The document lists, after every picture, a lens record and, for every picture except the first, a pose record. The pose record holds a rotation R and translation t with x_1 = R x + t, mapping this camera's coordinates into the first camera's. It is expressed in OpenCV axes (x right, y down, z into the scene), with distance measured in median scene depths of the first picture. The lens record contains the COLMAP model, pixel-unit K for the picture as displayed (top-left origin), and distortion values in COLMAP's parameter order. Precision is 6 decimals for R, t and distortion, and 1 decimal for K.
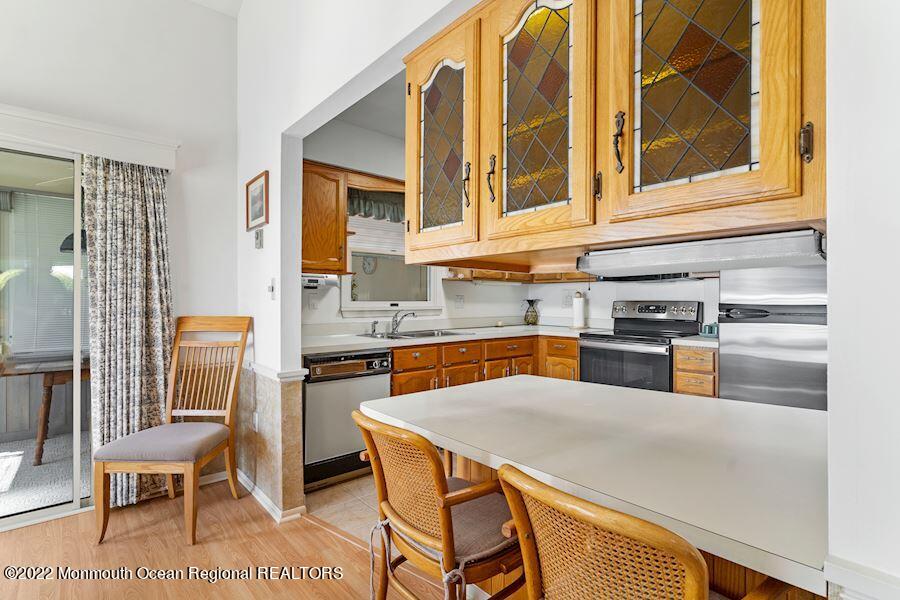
lens RADIAL K [[436.0, 0, 452.7], [0, 436.0, 300.3], [0, 0, 1]] dist [-0.000188, 0.000198]
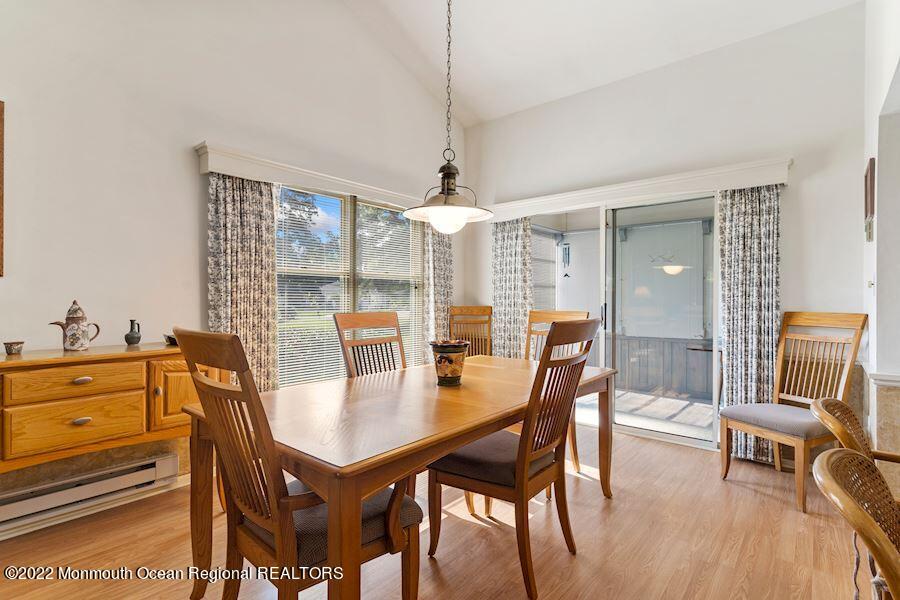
lens RADIAL K [[436.0, 0, 452.7], [0, 436.0, 300.3], [0, 0, 1]] dist [-0.000188, 0.000198]
pose [[0.157089, 0.004662, -0.987573, 0.313813], [-0.002597, 0.999987, 0.004308, 0.005393], [0.987581, 0.001888, 0.157099, -0.033140]]
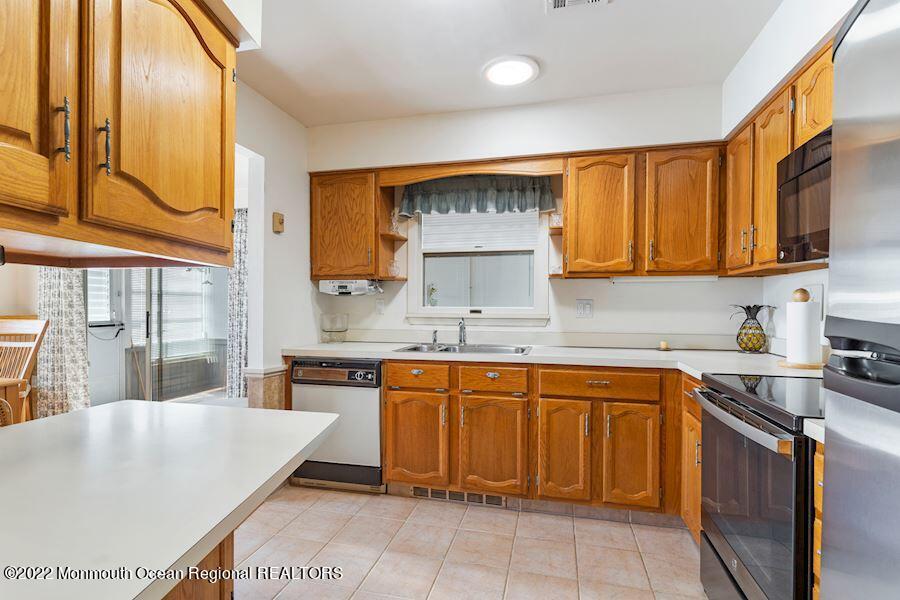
lens RADIAL K [[435.9, 0, 447.4], [0, 435.9, 306.4], [0, 0, 1]] dist [0.003945, 0.000439]
pose [[0.570872, 0.001678, -0.821037, 0.687912], [-0.002892, 0.999996, 0.000033, 0.000931], [0.821034, 0.002356, 0.570874, 0.632199]]
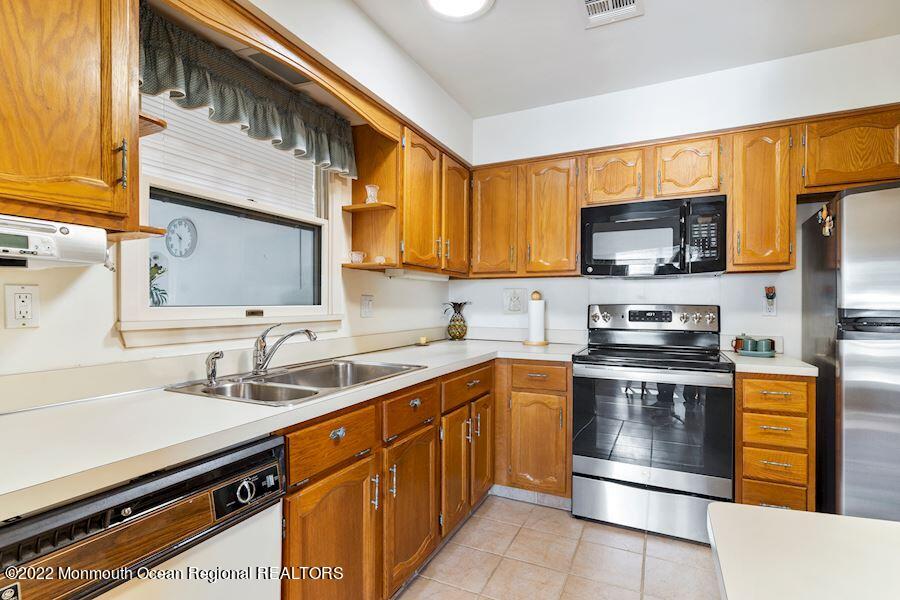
lens RADIAL K [[435.9, 0, 447.4], [0, 435.9, 306.4], [0, 0, 1]] dist [0.003945, 0.000439]
pose [[0.923864, -0.002708, 0.382712, -0.160515], [0.000201, 0.999978, 0.006590, -0.000365], [-0.382722, -0.006012, 0.923844, 0.626713]]
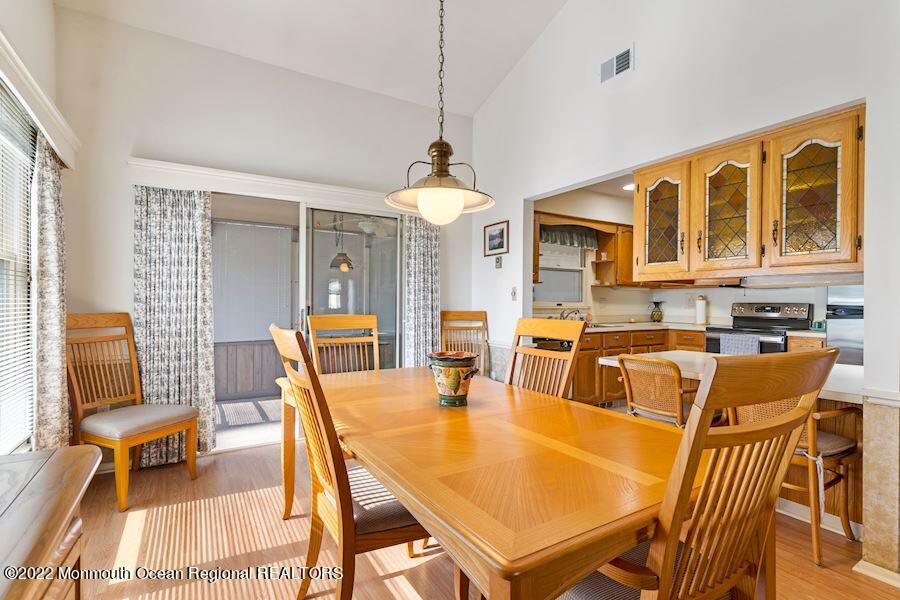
lens RADIAL K [[430.8, 0, 452.0], [0, 430.8, 302.6], [0, 0, 1]] dist [0.000465, -0.000314]
pose [[0.984831, 0.005668, -0.173424, -0.305565], [-0.005645, 0.999984, 0.000627, 0.006005], [0.173425, 0.000362, 0.984847, -0.523540]]
